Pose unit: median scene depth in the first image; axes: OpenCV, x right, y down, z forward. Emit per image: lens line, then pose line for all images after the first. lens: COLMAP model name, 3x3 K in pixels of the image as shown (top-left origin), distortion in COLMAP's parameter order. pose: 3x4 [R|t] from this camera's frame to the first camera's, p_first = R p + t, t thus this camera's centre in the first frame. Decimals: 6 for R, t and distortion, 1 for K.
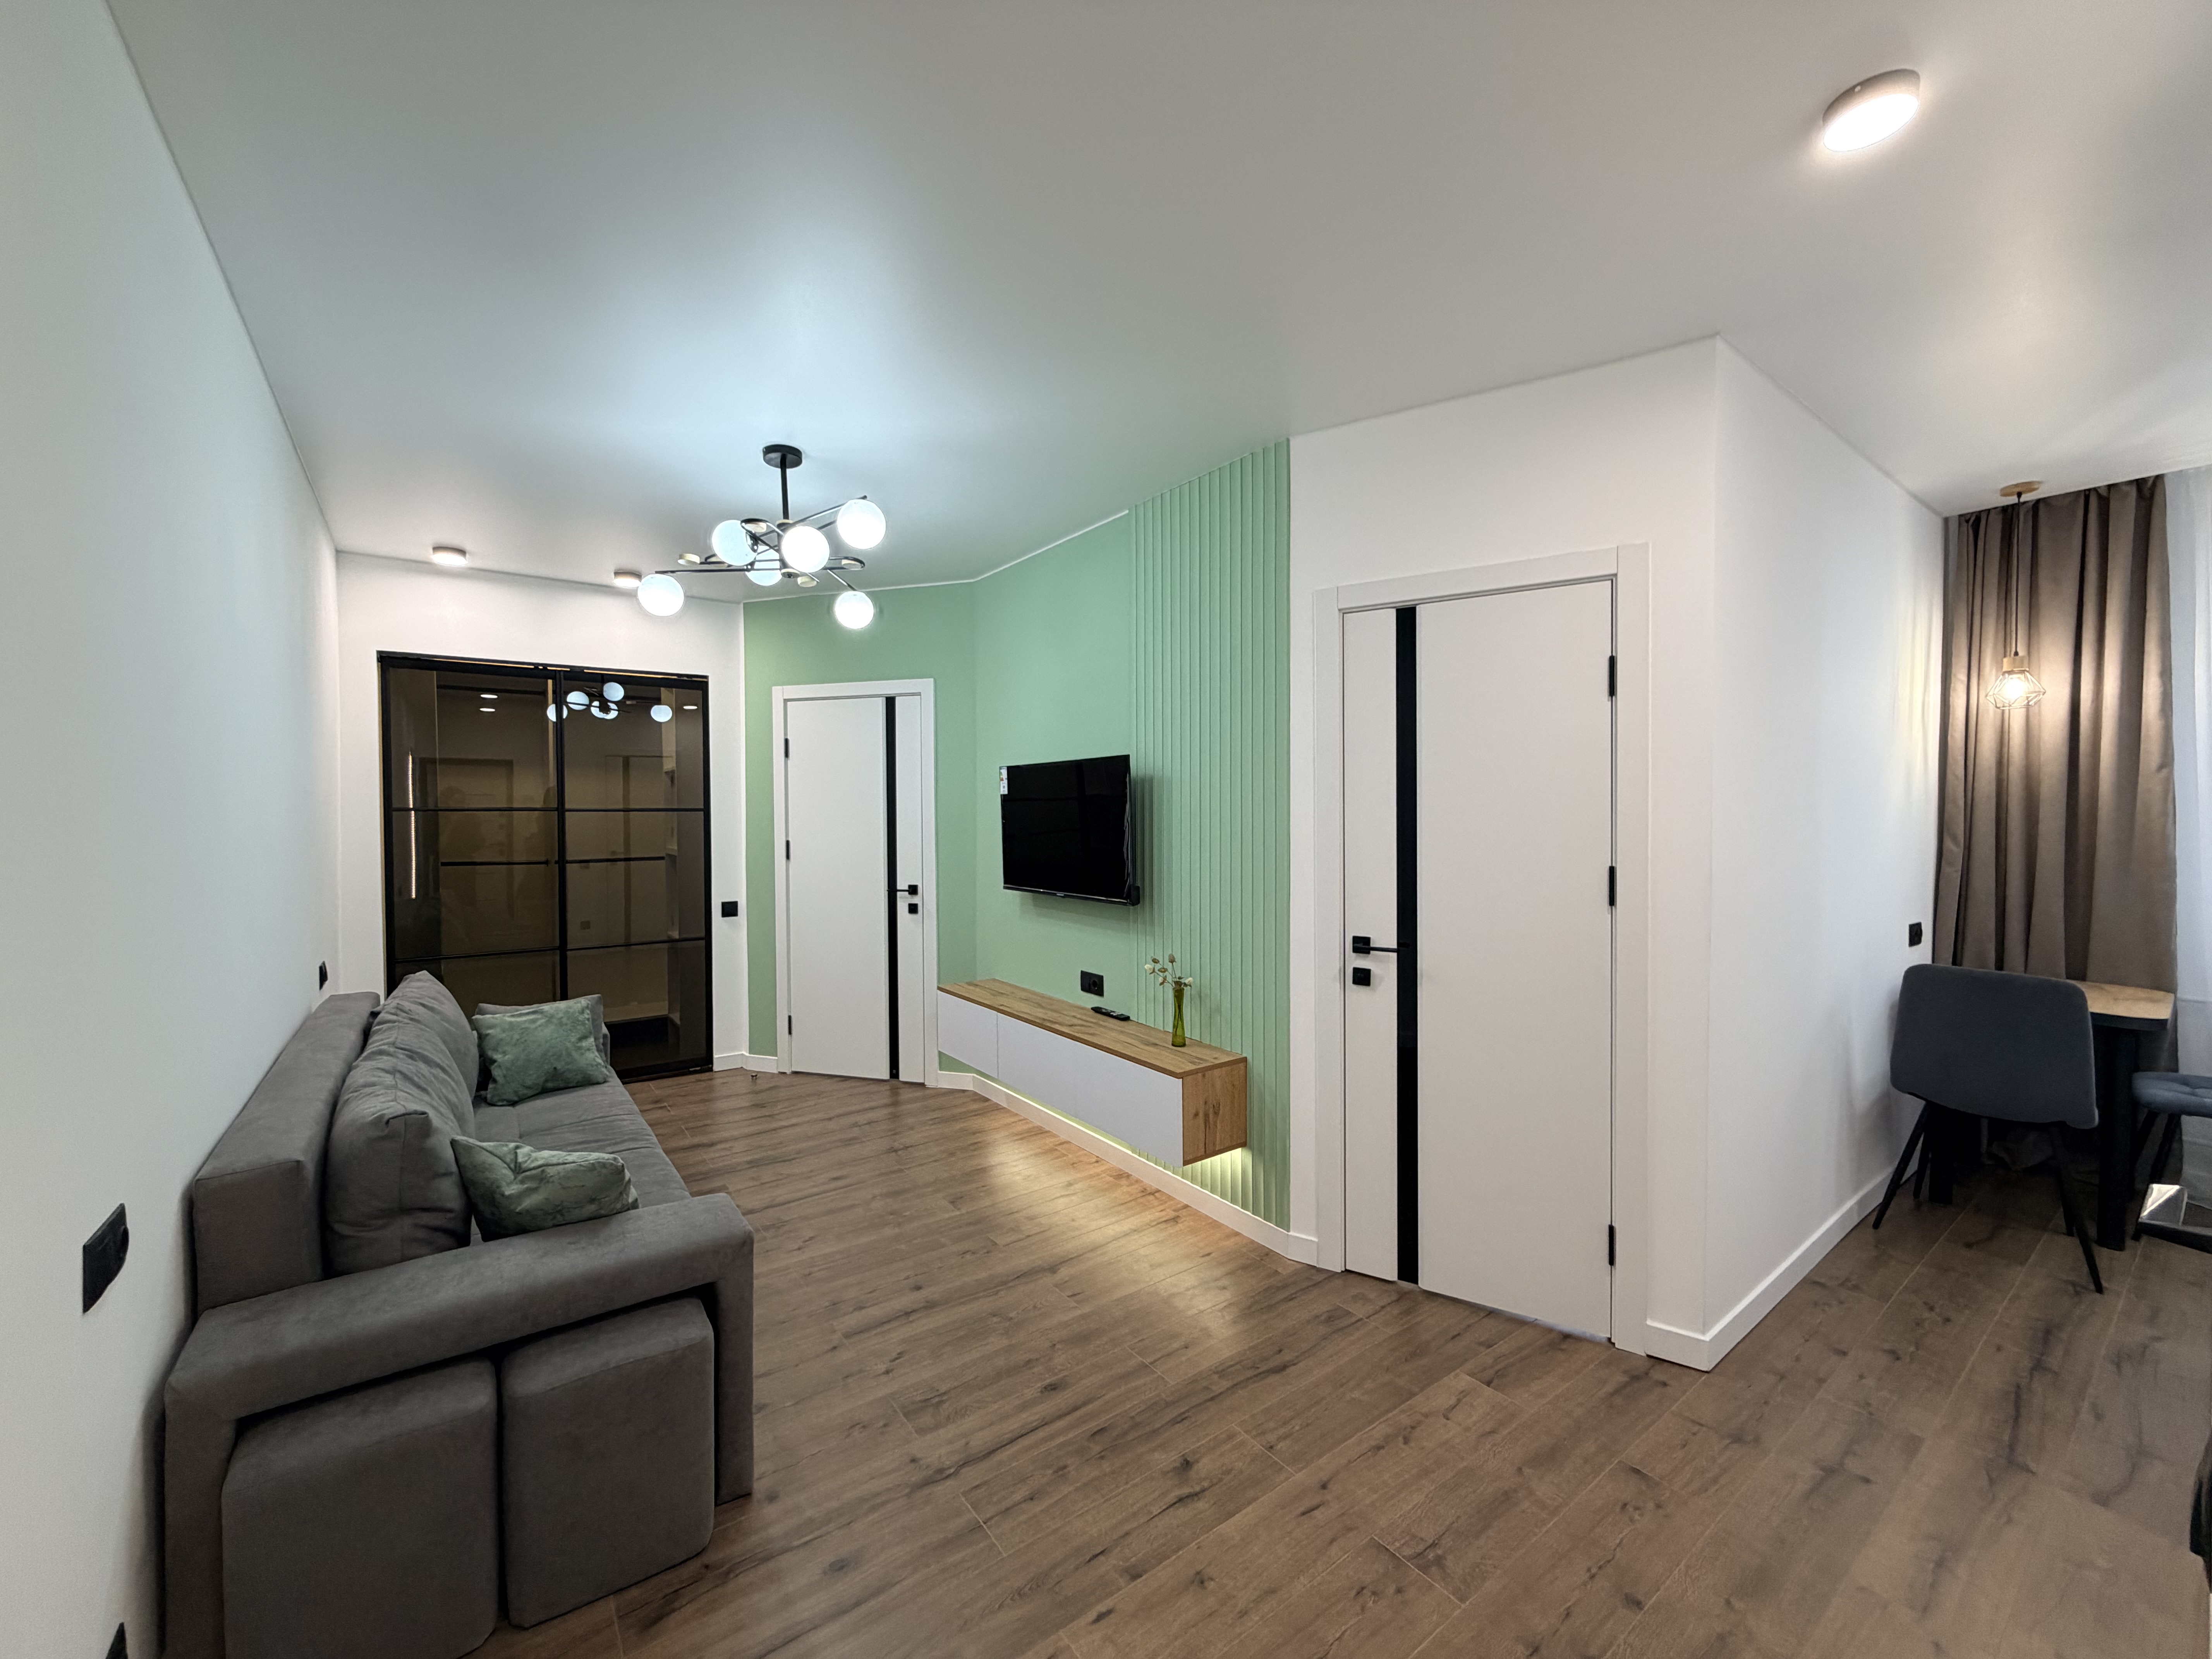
lens RADIAL K [[882.0, 0, 1113.5], [0, 882.0, 830.9], [0, 0, 1]] dist [-0.001294, -0.000074]
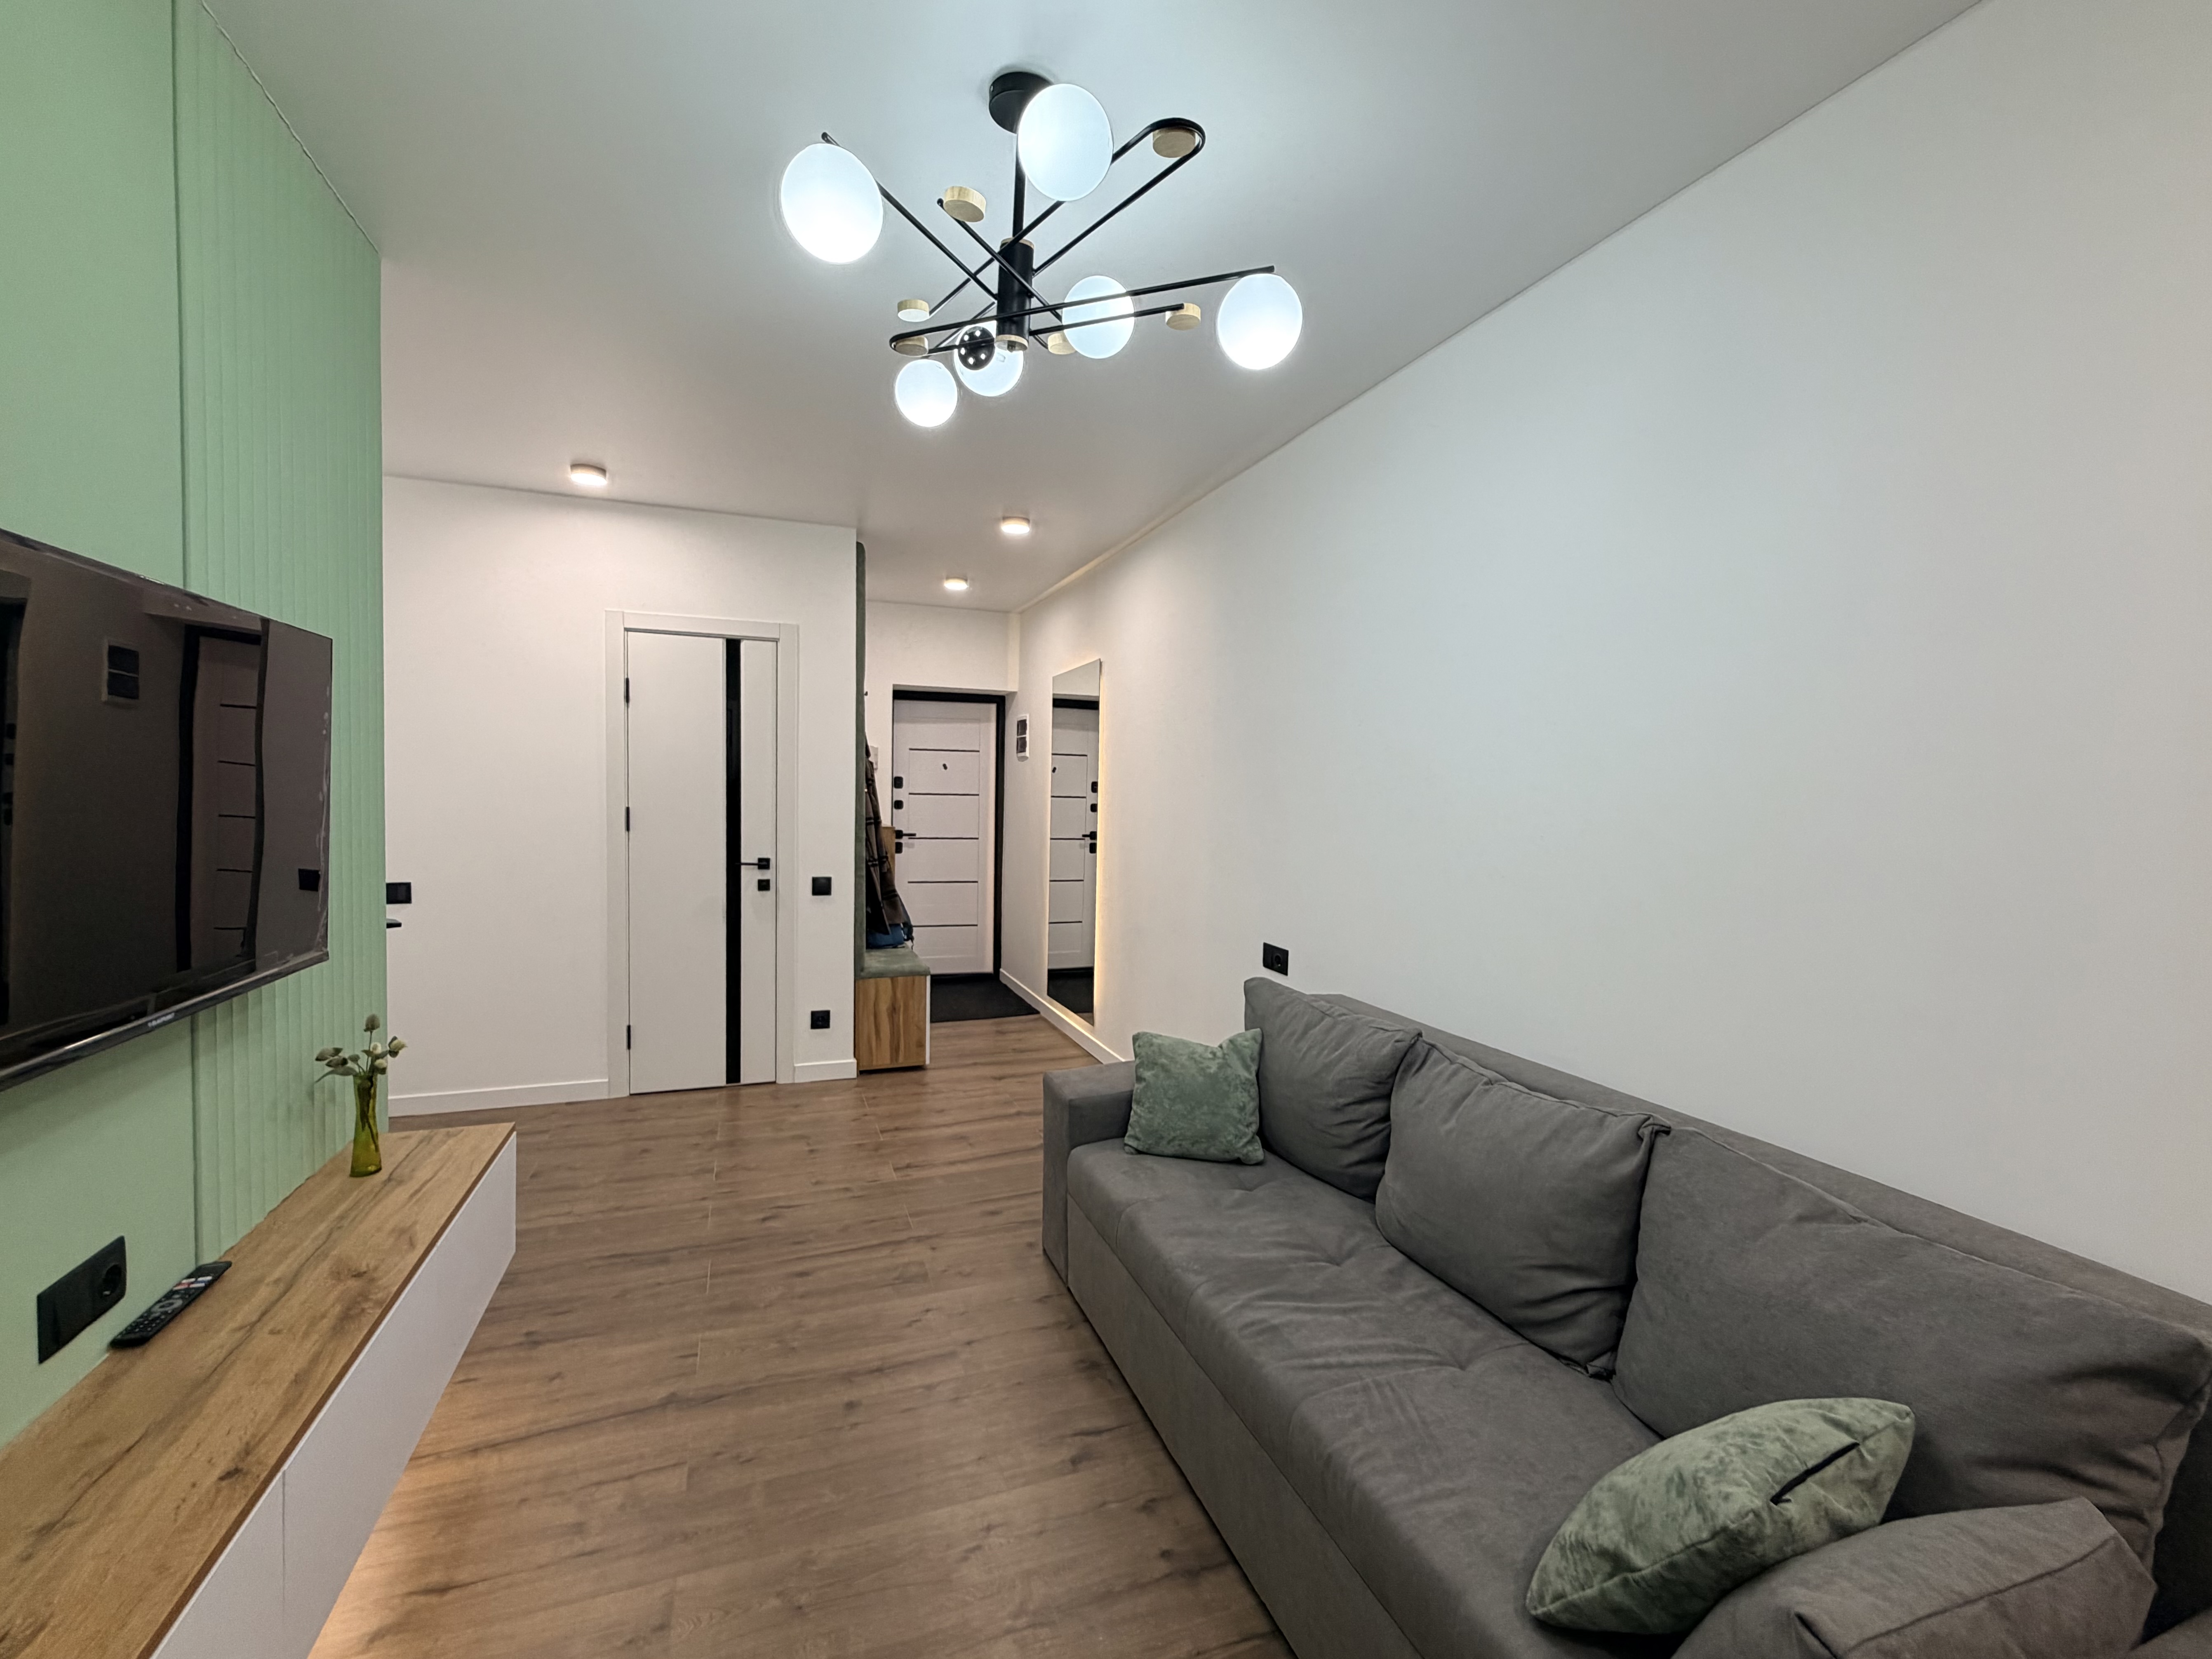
lens RADIAL K [[882.0, 0, 1097.8], [0, 882.0, 821.7], [0, 0, 1]] dist [-0.001294, -0.000074]
pose [[-0.958075, -0.022963, 0.285597, -0.771148], [-0.005569, 0.998087, 0.061571, -0.031469], [-0.286465, 0.057399, -0.956370, 2.001731]]
